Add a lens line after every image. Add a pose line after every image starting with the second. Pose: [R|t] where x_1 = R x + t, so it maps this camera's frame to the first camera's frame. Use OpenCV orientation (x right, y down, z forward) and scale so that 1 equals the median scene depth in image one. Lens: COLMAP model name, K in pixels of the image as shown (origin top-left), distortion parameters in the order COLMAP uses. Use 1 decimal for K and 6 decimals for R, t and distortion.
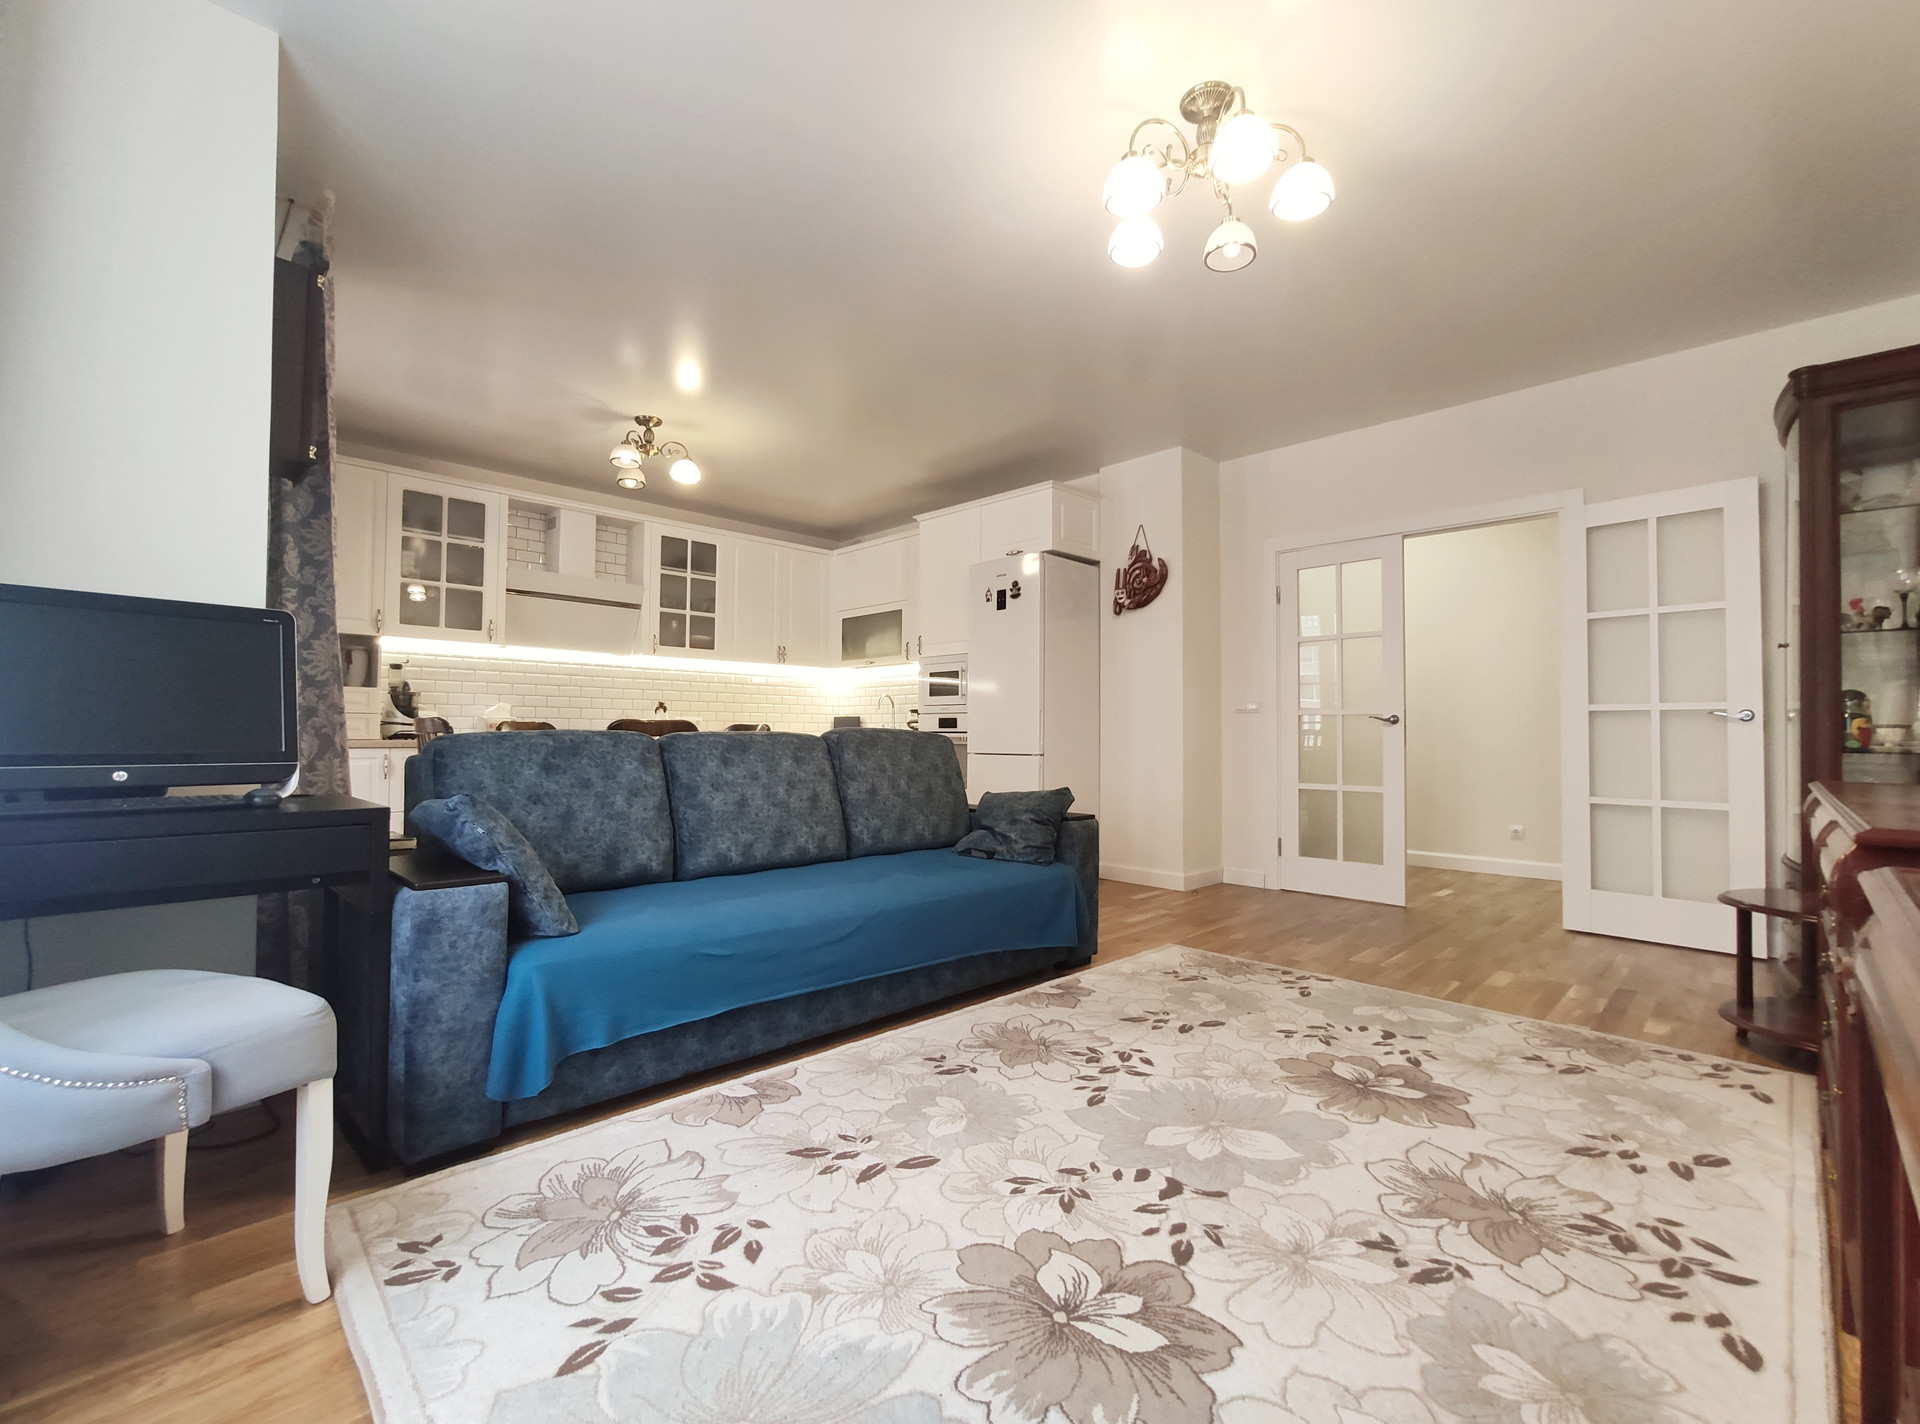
lens RADIAL K [[836.6, 0, 958.8], [0, 836.6, 718.5], [0, 0, 1]] dist [-0.022200, 0.010377]
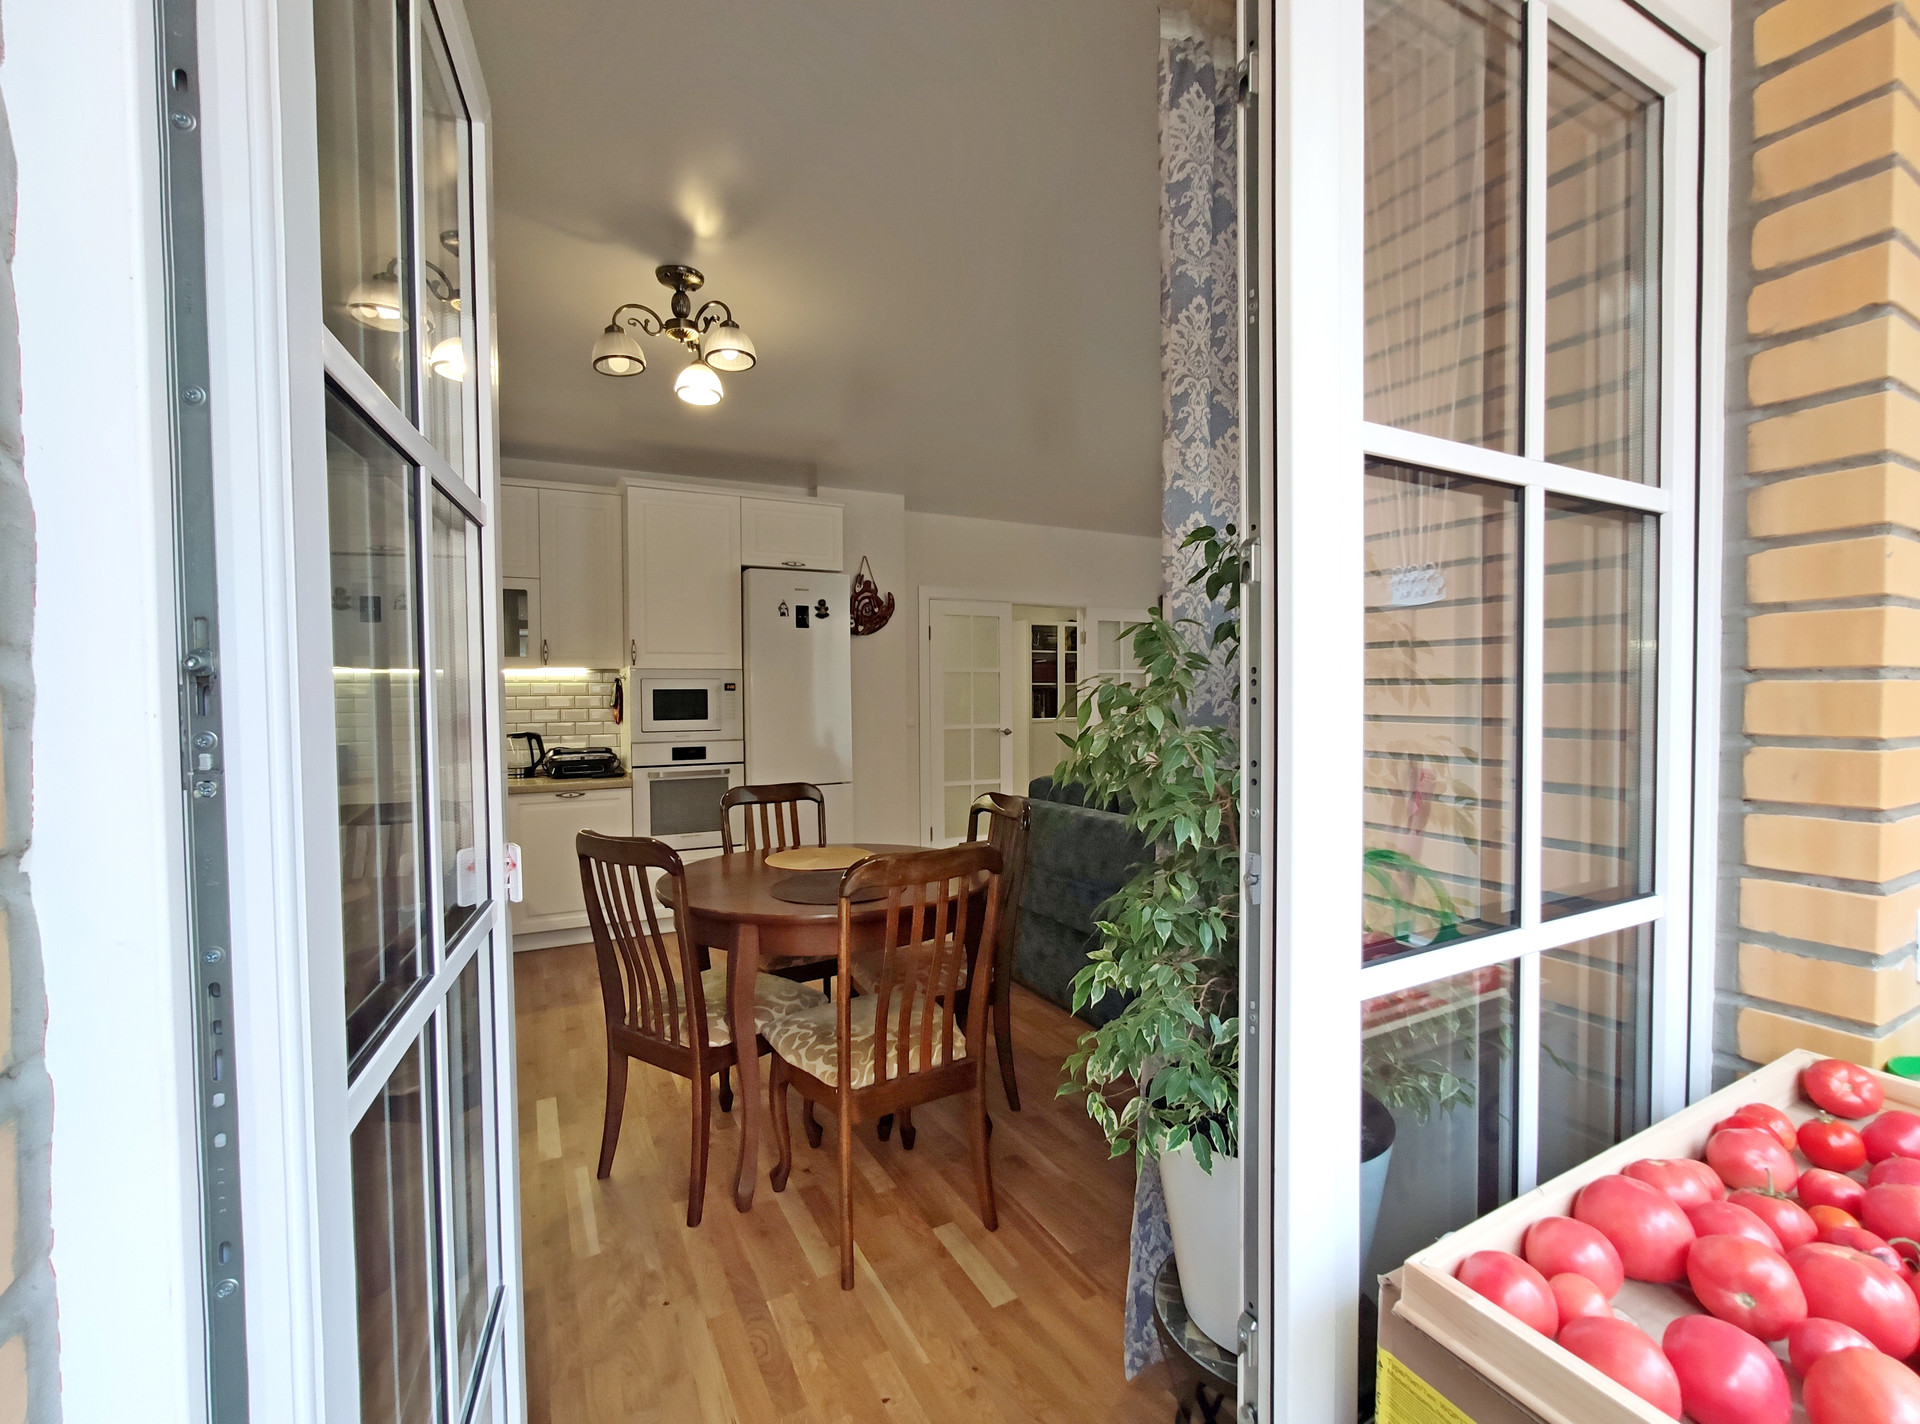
lens RADIAL K [[836.6, 0, 955.1], [0, 836.6, 717.9], [0, 0, 1]] dist [-0.022200, 0.010377]
pose [[0.295922, -0.036516, 0.954514, -1.441603], [-0.009277, 0.999112, 0.041098, -0.132314], [-0.955167, -0.021017, 0.295320, 1.065051]]
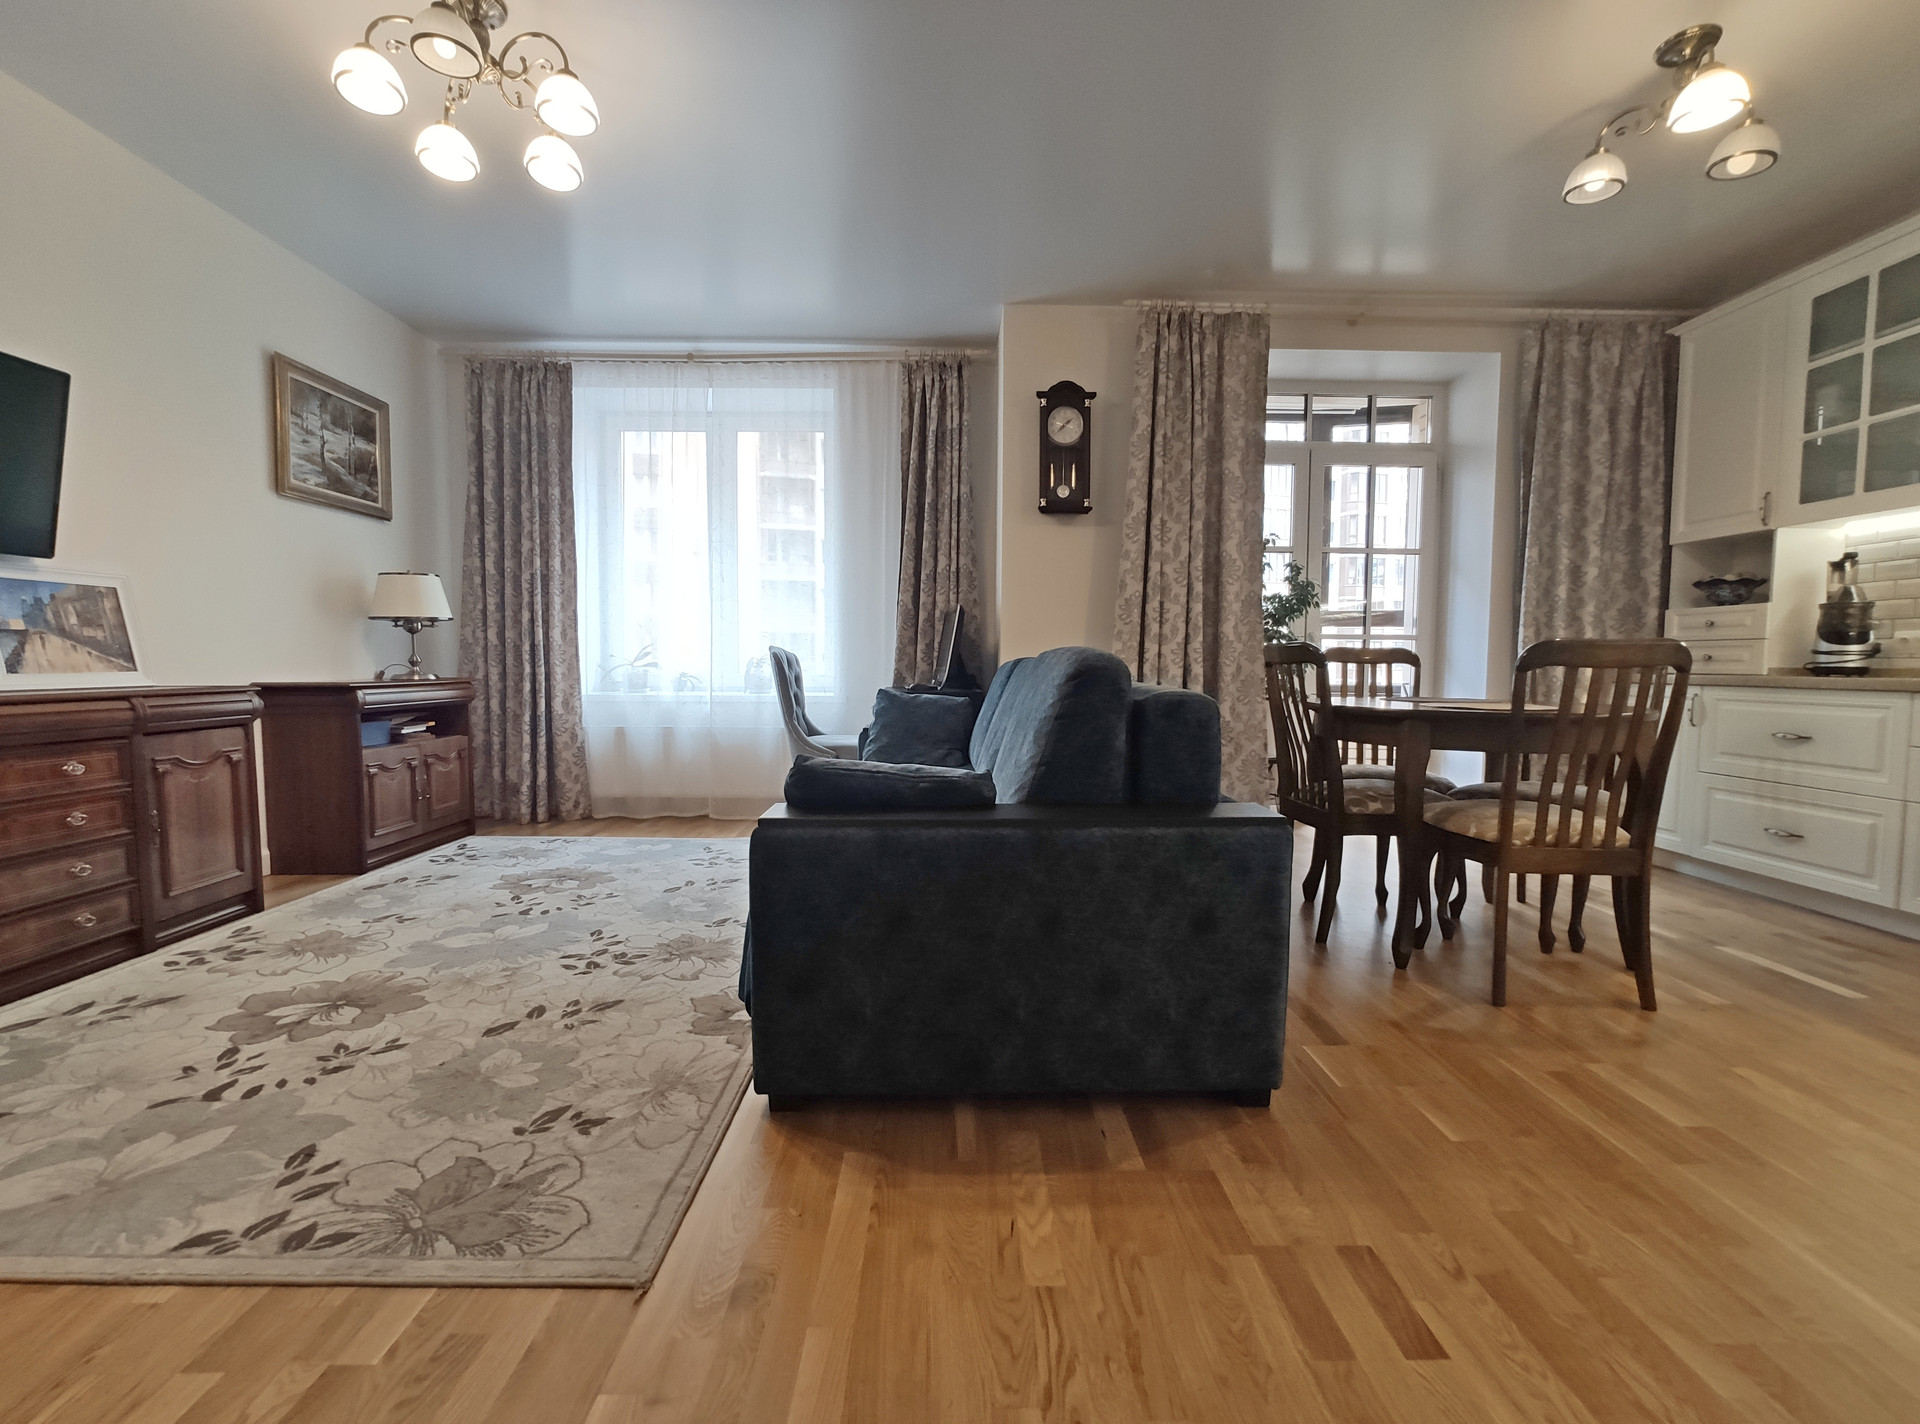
lens RADIAL K [[836.6, 0, 959.0], [0, 836.6, 714.4], [0, 0, 1]] dist [-0.022200, 0.010377]
pose [[-0.698350, 0.034287, -0.714934, 0.517133], [0.004550, 0.999044, 0.043469, 0.043260], [0.715742, 0.027104, -0.697839, 1.728389]]
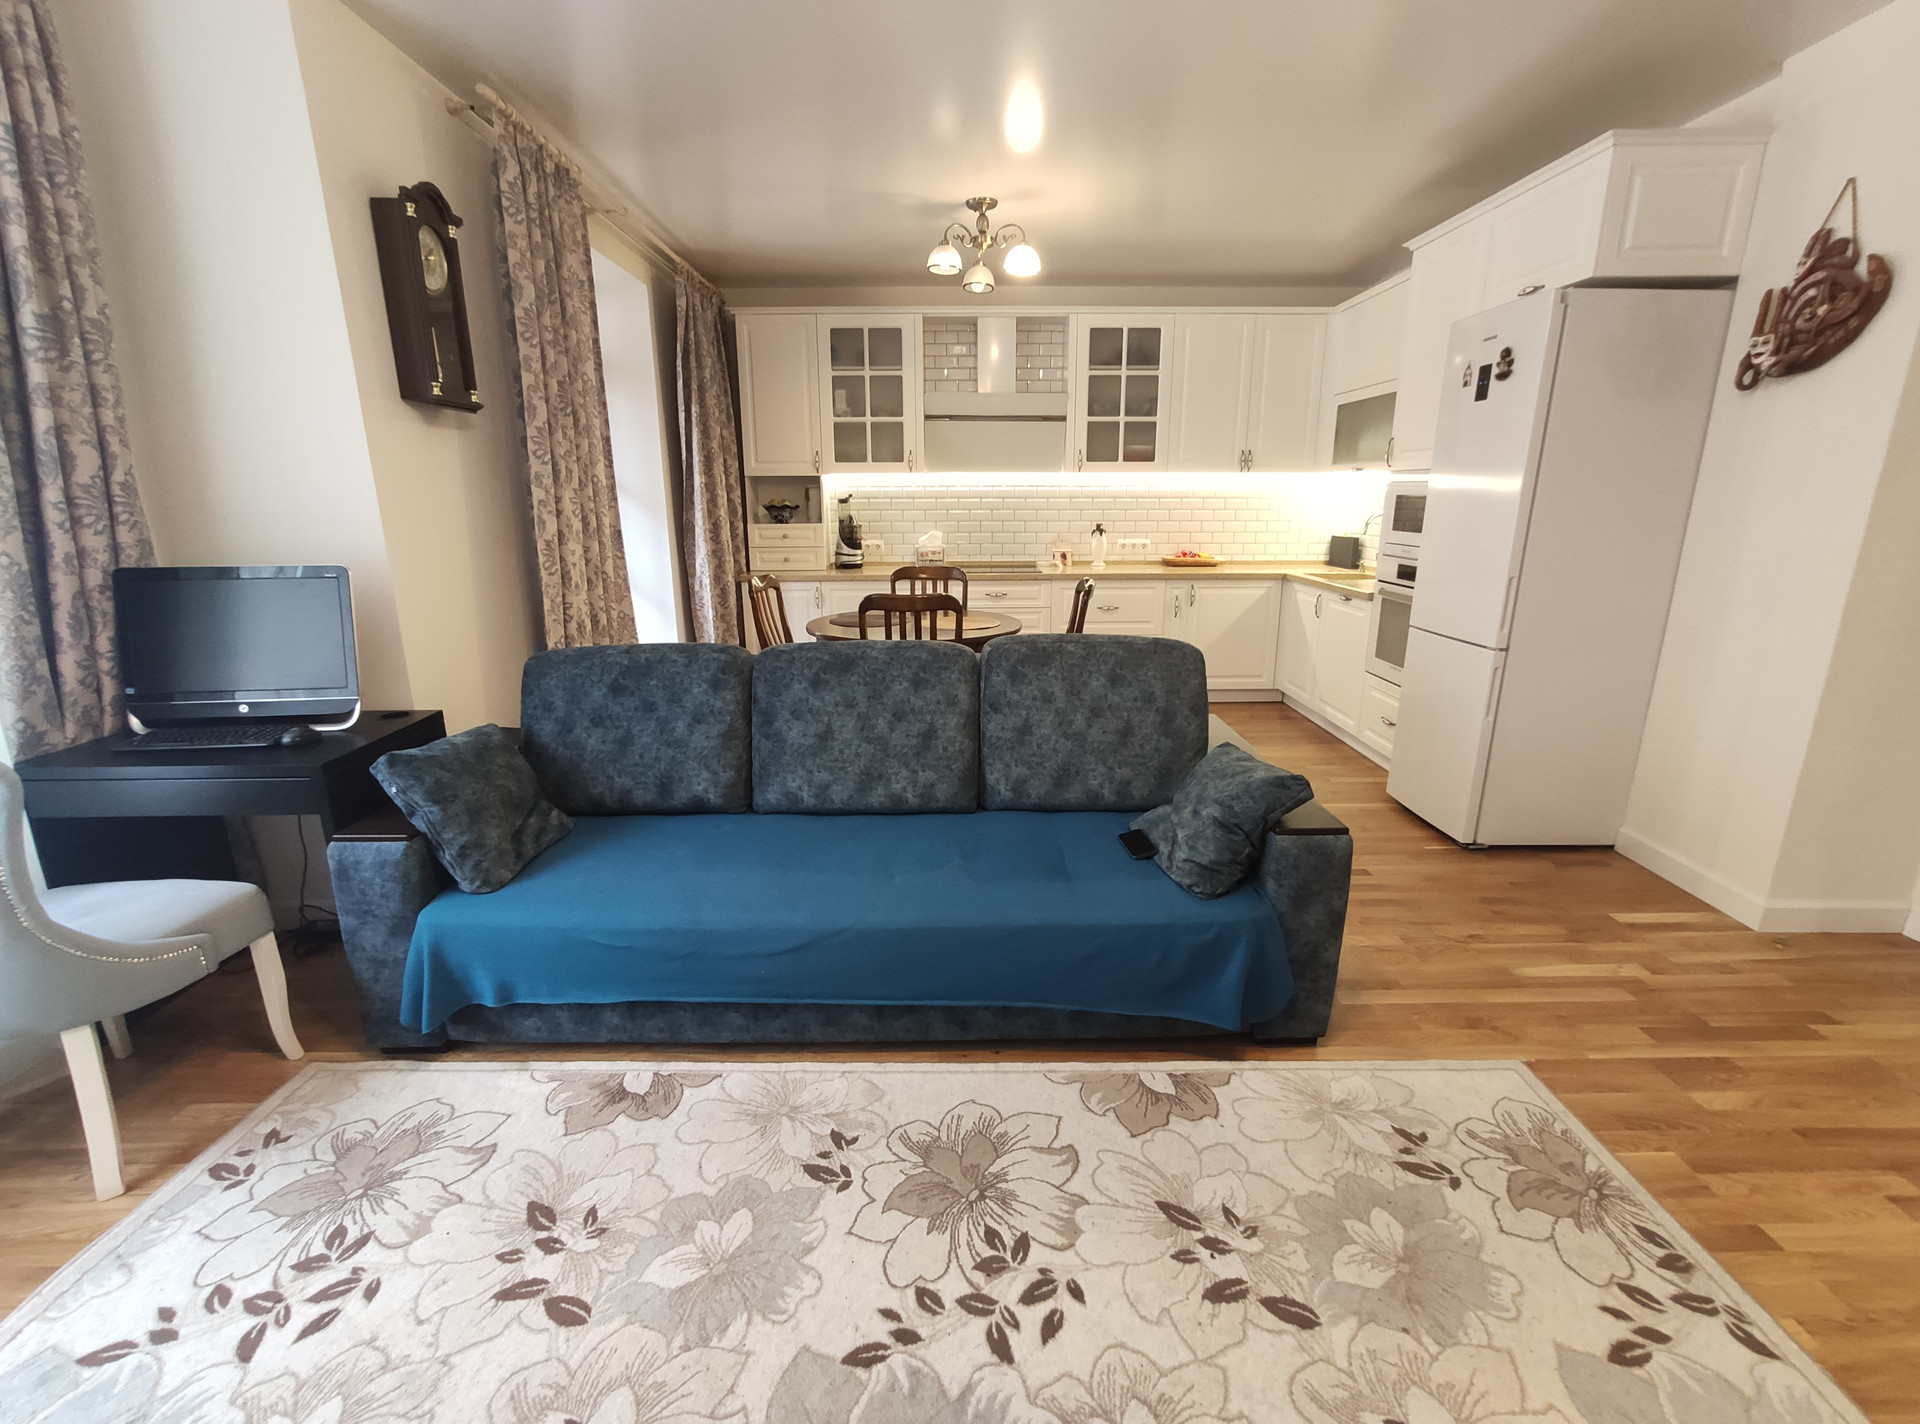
lens RADIAL K [[836.6, 0, 961.0], [0, 836.6, 713.4], [0, 0, 1]] dist [-0.022200, 0.010377]
pose [[0.711825, 0.171621, -0.681066, 0.428396], [0.022455, 0.963631, 0.266293, -0.149239], [0.701998, -0.204847, 0.682083, 0.529782]]
